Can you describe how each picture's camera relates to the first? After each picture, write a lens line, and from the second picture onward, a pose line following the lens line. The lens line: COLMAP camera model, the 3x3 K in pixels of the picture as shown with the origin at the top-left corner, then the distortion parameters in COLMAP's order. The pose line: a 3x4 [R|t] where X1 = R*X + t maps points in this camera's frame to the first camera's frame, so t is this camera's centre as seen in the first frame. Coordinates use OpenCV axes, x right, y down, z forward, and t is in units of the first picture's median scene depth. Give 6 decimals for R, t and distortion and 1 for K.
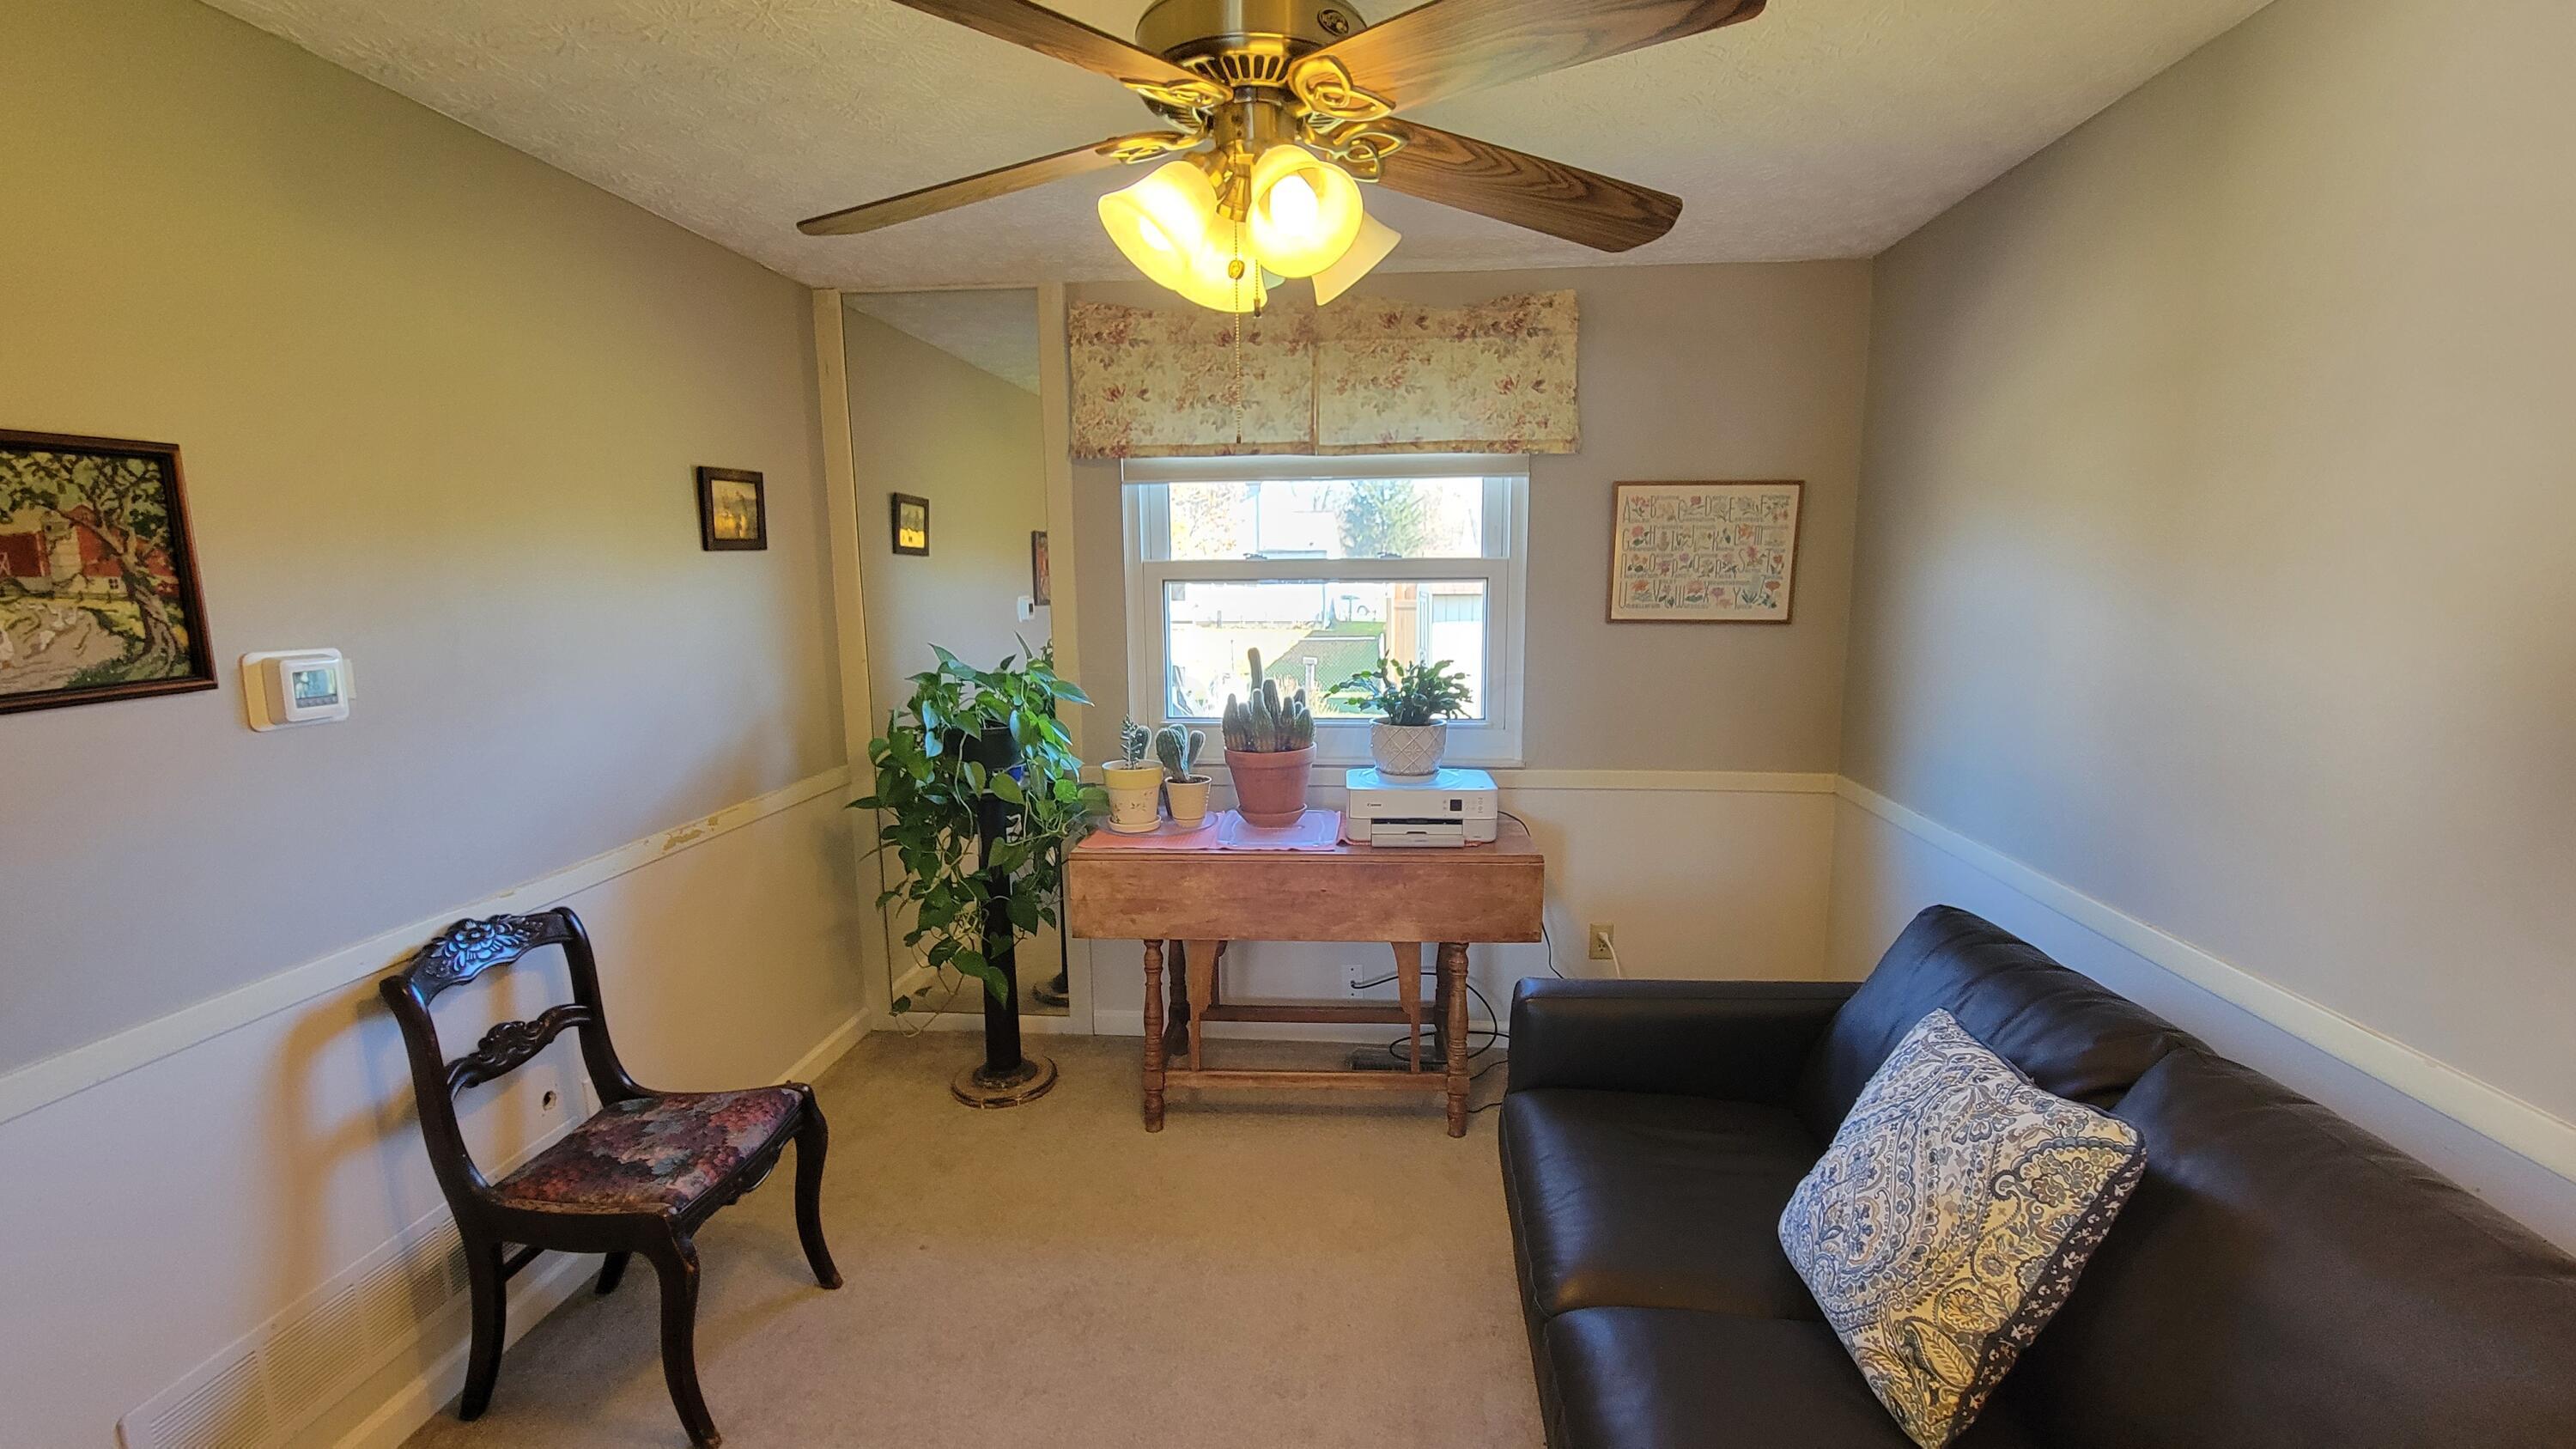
lens RADIAL K [[1044.6, 0, 1298.9], [0, 1044.6, 730.8], [0, 0, 1]] dist [0.018096, -0.000243]
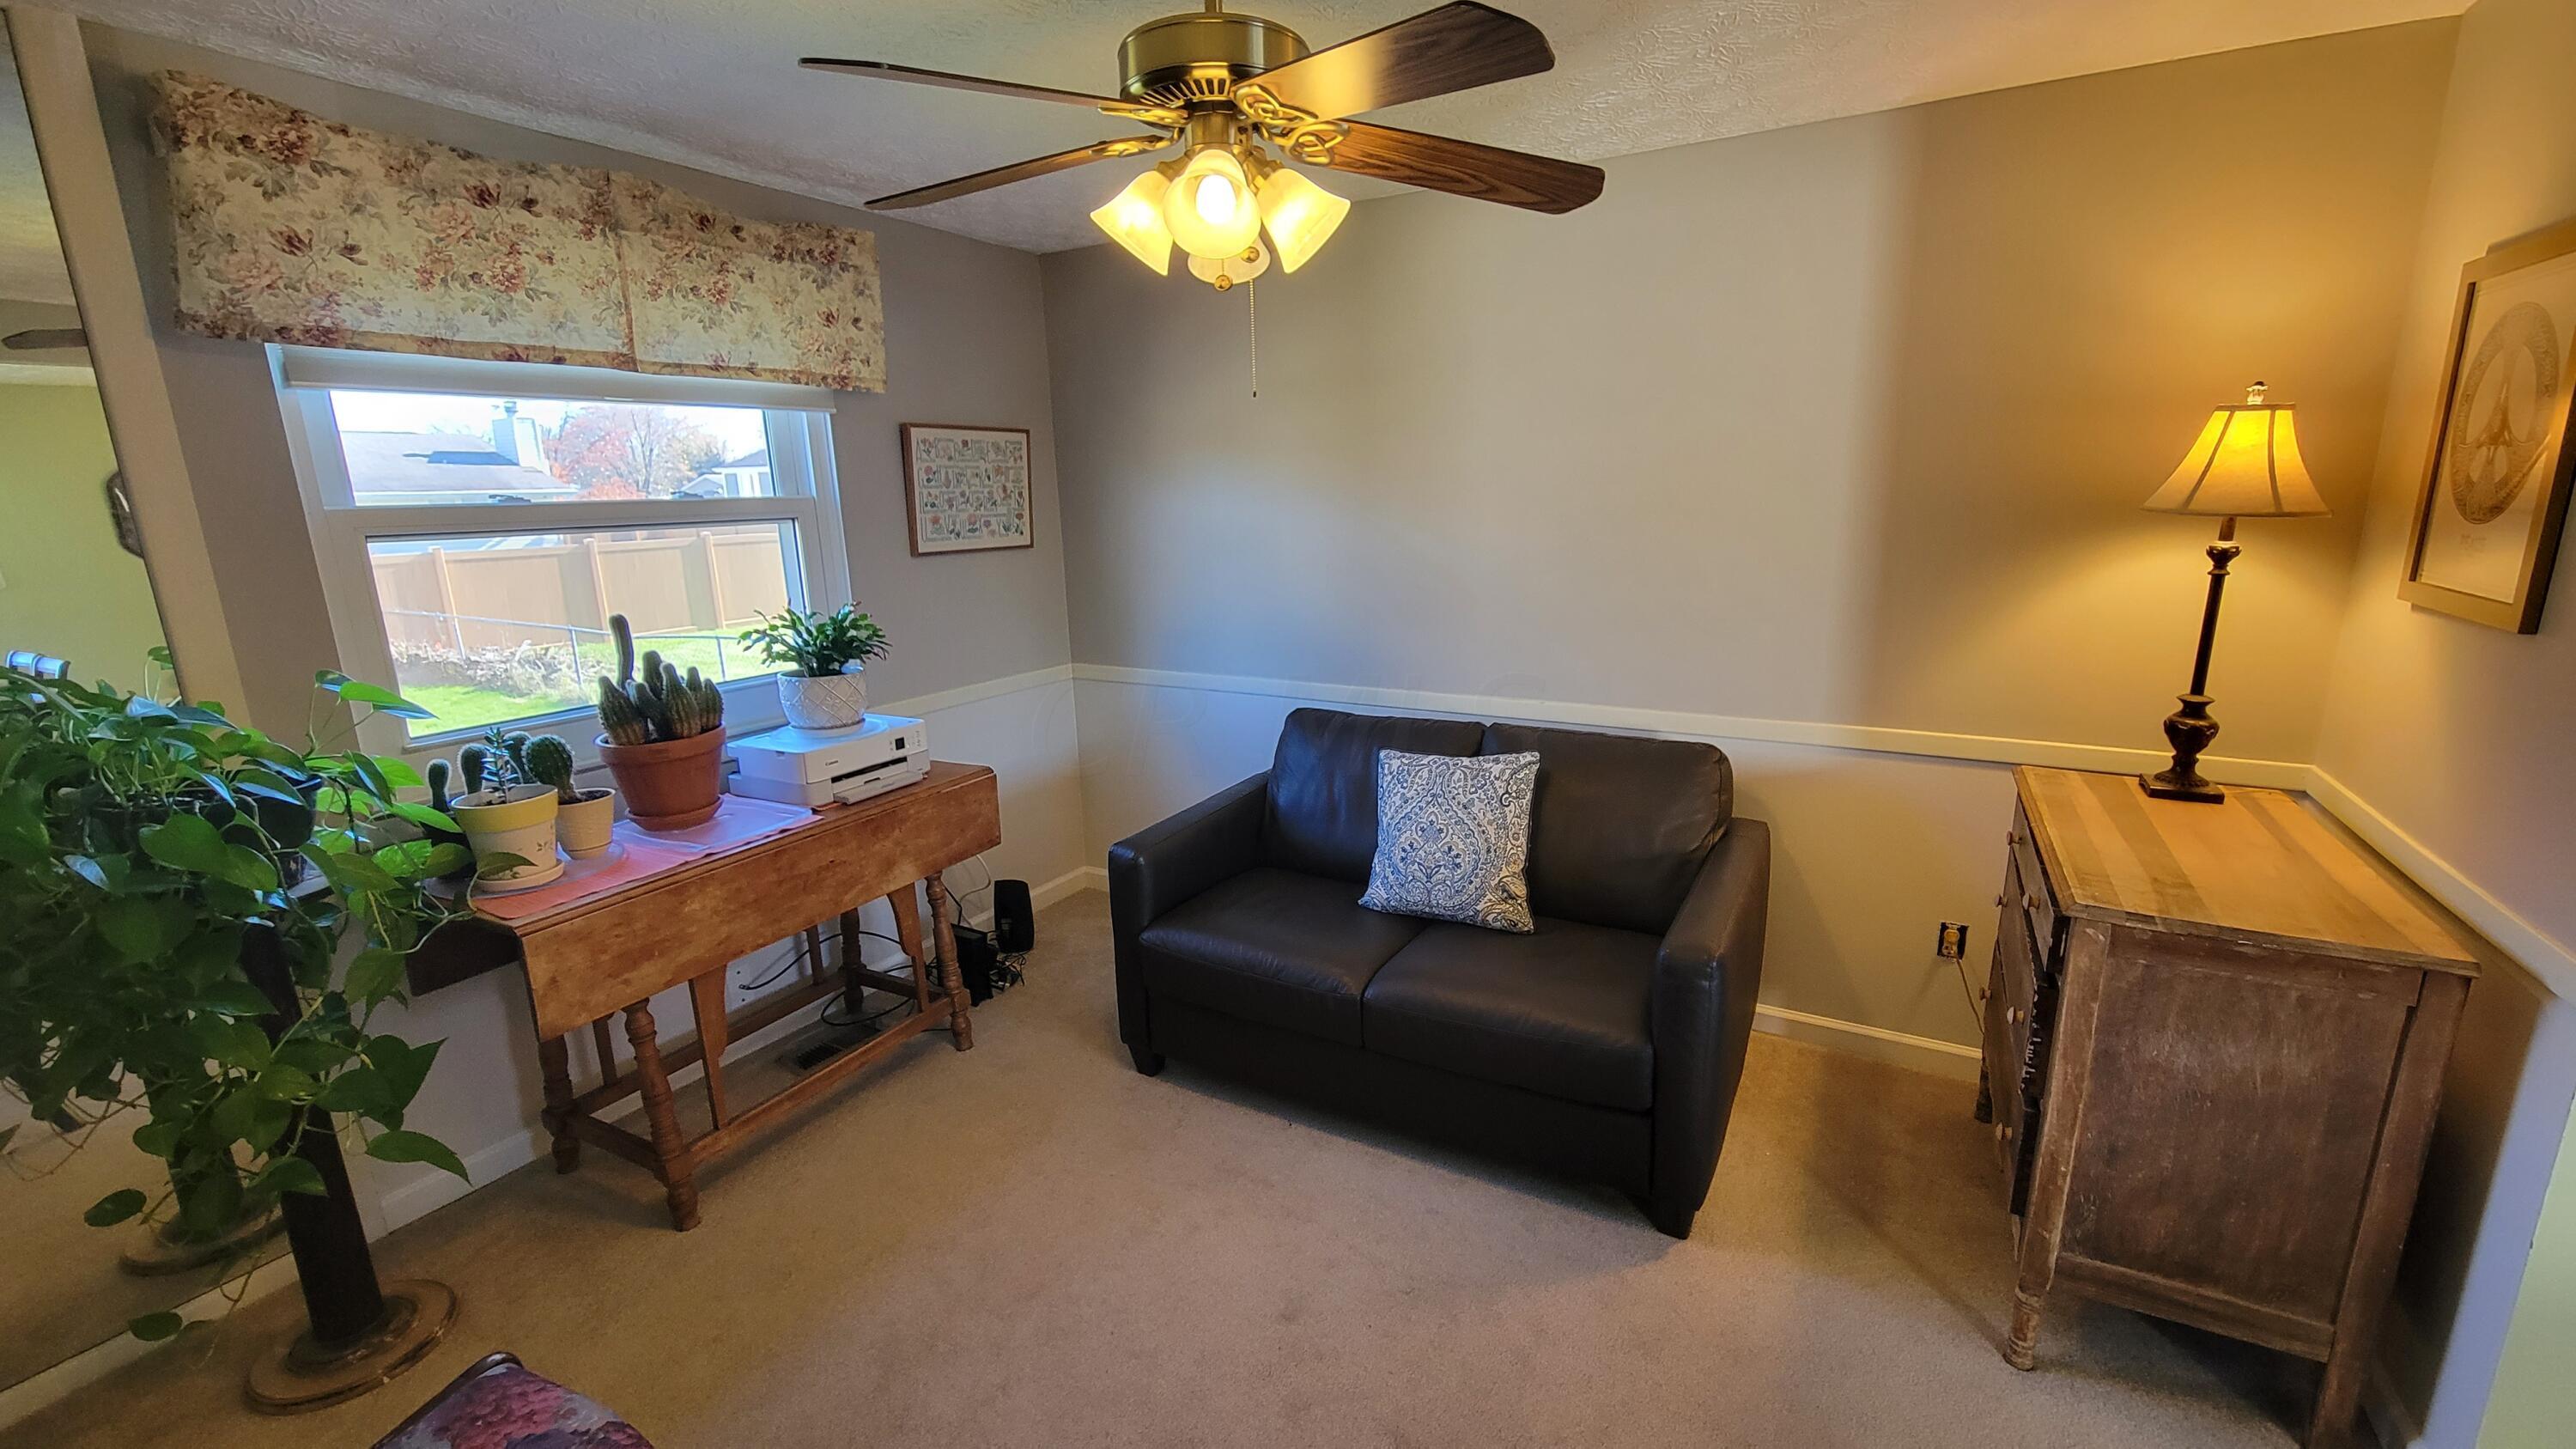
lens RADIAL K [[1044.6, 0, 1291.8], [0, 1044.6, 726.8], [0, 0, 1]] dist [0.018096, -0.000243]
pose [[0.438468, -0.208191, 0.874301, -0.544552], [0.166337, 0.974792, 0.148701, -0.030775], [-0.883220, 0.080228, 0.462045, 0.191592]]
